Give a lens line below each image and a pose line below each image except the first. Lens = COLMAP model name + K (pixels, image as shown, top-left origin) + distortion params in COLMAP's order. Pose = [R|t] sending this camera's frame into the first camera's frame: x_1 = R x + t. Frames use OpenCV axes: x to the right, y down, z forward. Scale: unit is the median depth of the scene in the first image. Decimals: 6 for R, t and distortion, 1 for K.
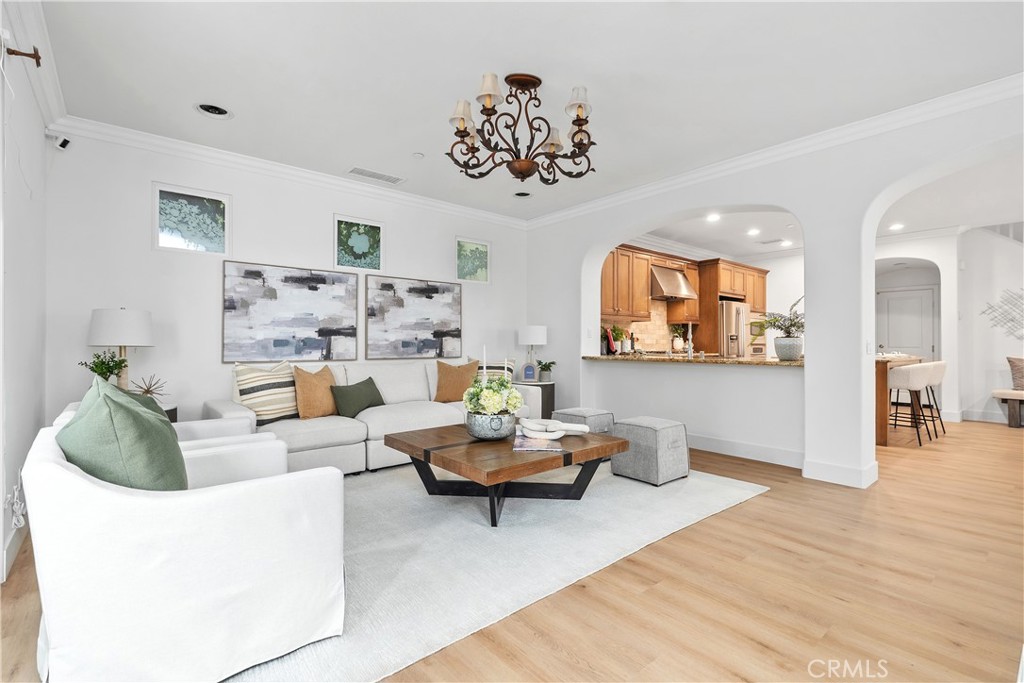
lens RADIAL K [[464.7, 0, 512.3], [0, 464.7, 345.7], [0, 0, 1]] dist [-0.000778, 0.000906]
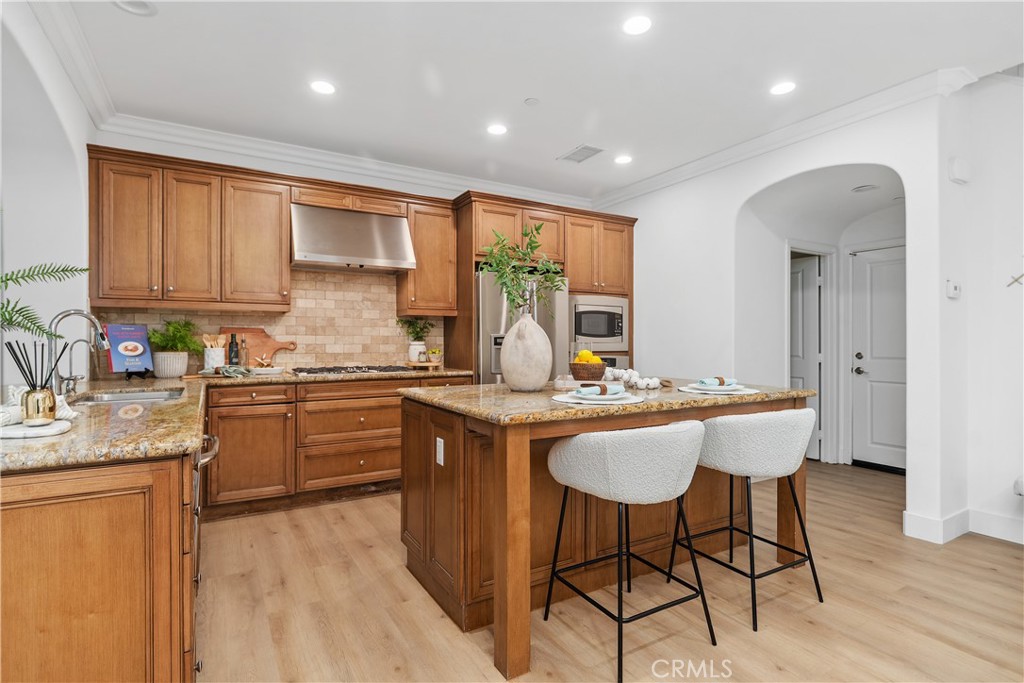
lens RADIAL K [[514.2, 0, 510.0], [0, 514.2, 338.6], [0, 0, 1]] dist [0.003329, 0.000465]
pose [[0.986654, -0.004550, -0.162769, 0.776740], [0.002607, 0.999923, -0.012147, -0.017099], [0.162812, 0.011561, 0.986589, 0.570799]]
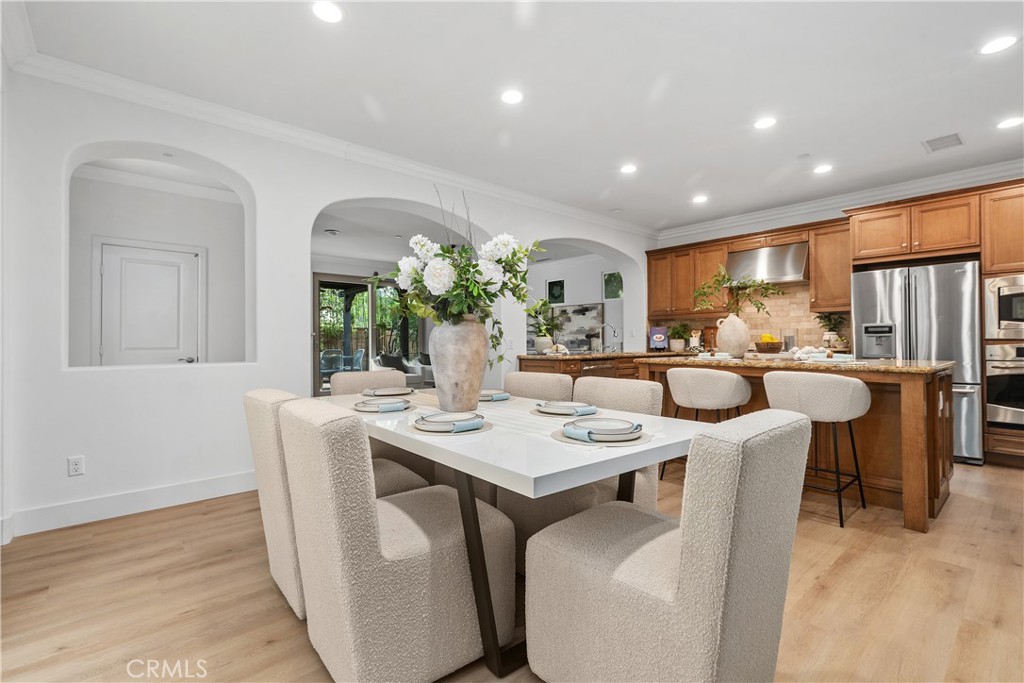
lens RADIAL K [[464.7, 0, 510.1], [0, 464.7, 340.5], [0, 0, 1]] dist [-0.000778, 0.000906]
pose [[0.021404, -0.009650, -0.999724, 1.454160], [-0.004220, 0.999944, -0.009742, 0.007300], [0.999762, 0.004427, 0.021362, 0.678724]]
